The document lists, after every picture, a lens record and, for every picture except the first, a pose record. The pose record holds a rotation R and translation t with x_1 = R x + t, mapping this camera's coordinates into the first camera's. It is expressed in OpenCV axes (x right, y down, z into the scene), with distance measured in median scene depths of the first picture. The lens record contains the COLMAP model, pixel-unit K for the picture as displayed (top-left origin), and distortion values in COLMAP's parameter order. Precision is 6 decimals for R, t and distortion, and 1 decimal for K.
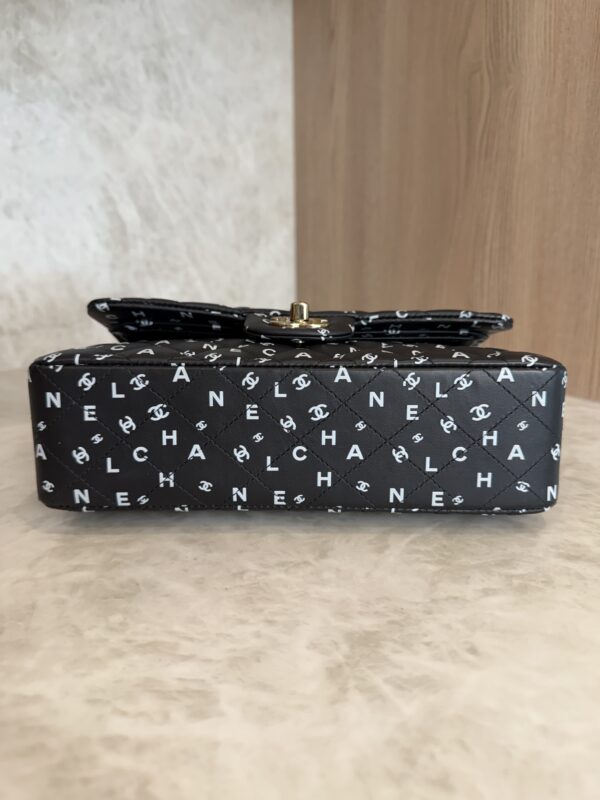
lens RADIAL K [[589.9, 0, 298.6], [0, 589.9, 401.7], [0, 0, 1]] dist [-0.032295, 0.000723]
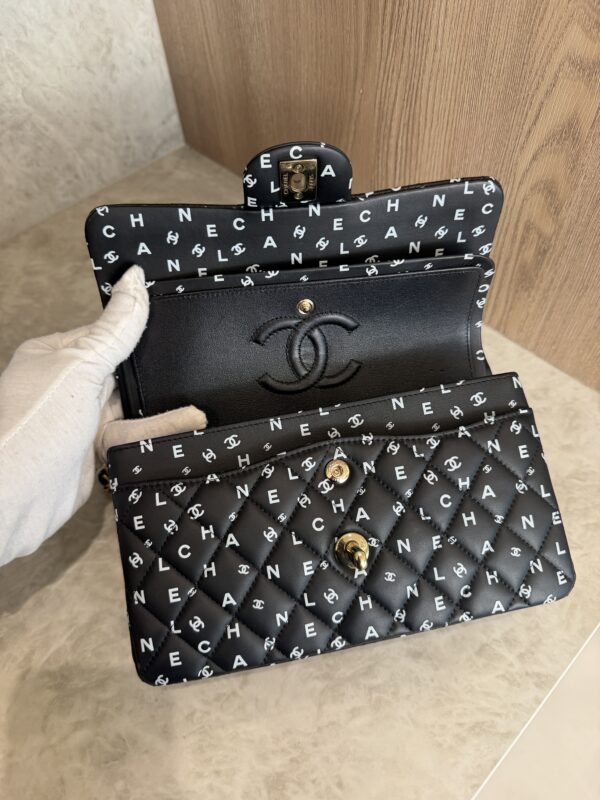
lens RADIAL K [[585.9, 0, 299.8], [0, 585.9, 398.5], [0, 0, 1]] dist [-0.031463, 0.005327]
pose [[0.987186, -0.150867, 0.051990, 0.196051], [0.084898, 0.772424, 0.629408, -1.107002], [-0.135115, -0.616929, 0.775334, 0.302348]]
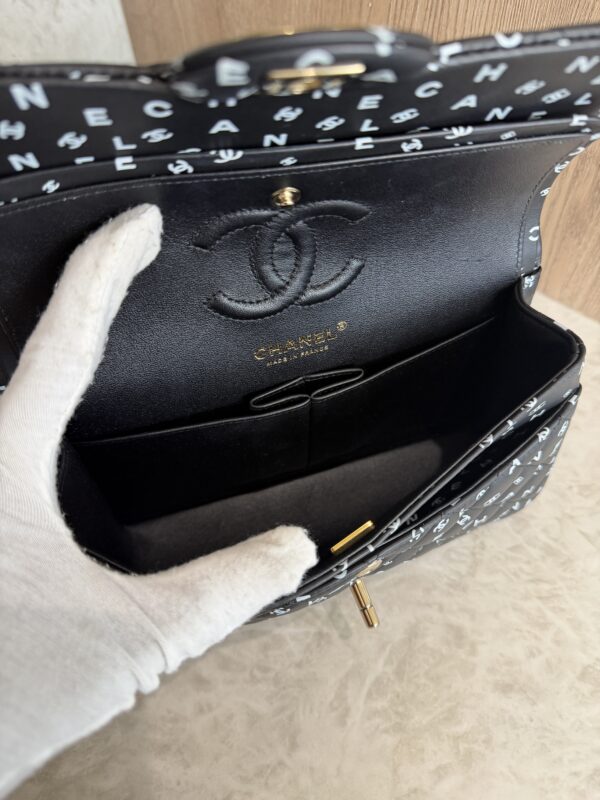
lens RADIAL K [[599.0, 0, 304.6], [0, 599.0, 394.5], [0, 0, 1]] dist [-0.036317, 0.008186]
pose [[0.969120, -0.210871, 0.127831, 0.056665], [0.084041, 0.769799, 0.632729, -0.902694], [-0.231828, -0.602447, 0.763749, 0.531720]]
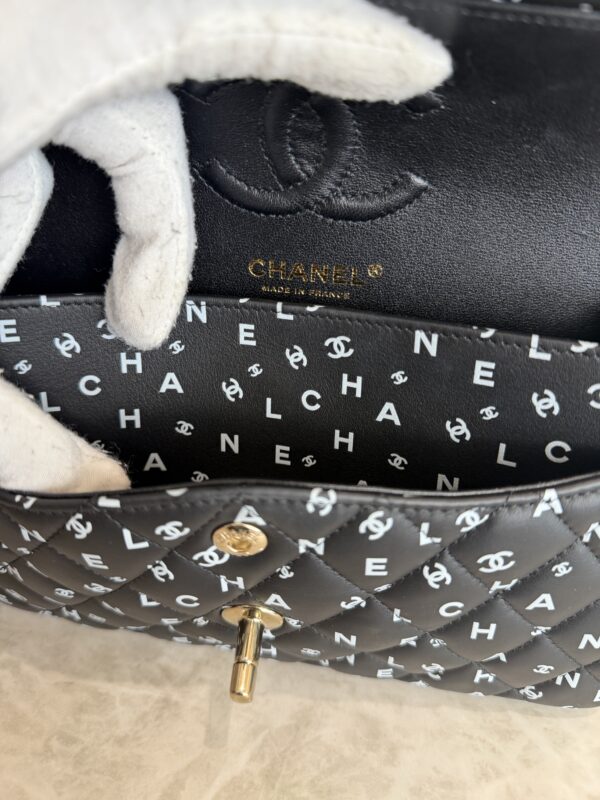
lens RADIAL K [[589.9, 0, 298.6], [0, 589.9, 401.7], [0, 0, 1]] dist [-0.032295, 0.000723]
pose [[0.989190, -0.071872, 0.127820, 0.239025], [0.015436, 0.917844, 0.396640, -0.465263], [-0.145826, -0.390380, 0.909032, 0.561992]]
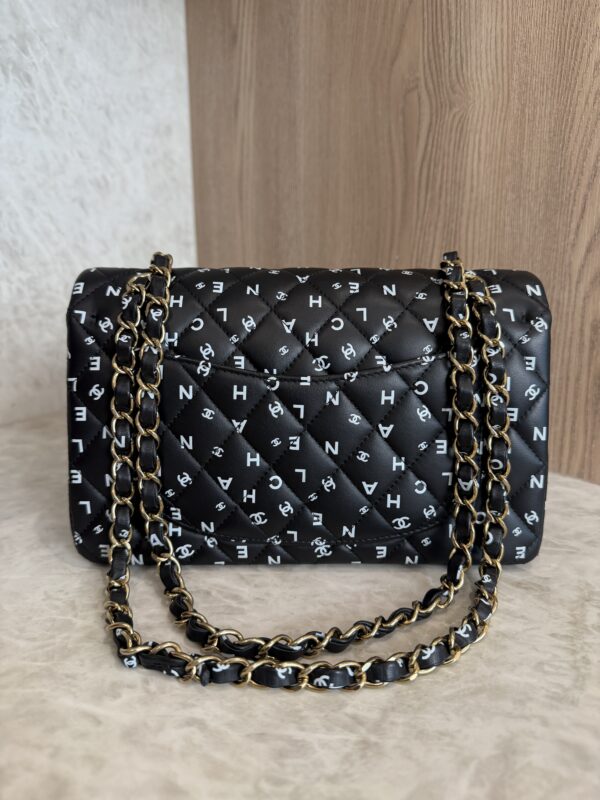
lens RADIAL K [[589.9, 0, 298.6], [0, 589.9, 401.7], [0, 0, 1]] dist [-0.032295, 0.000723]
pose [[0.983360, -0.043513, 0.176379, -0.061400], [0.045739, 0.998917, -0.008571, -0.229193], [-0.175815, 0.016495, 0.984285, 0.403496]]
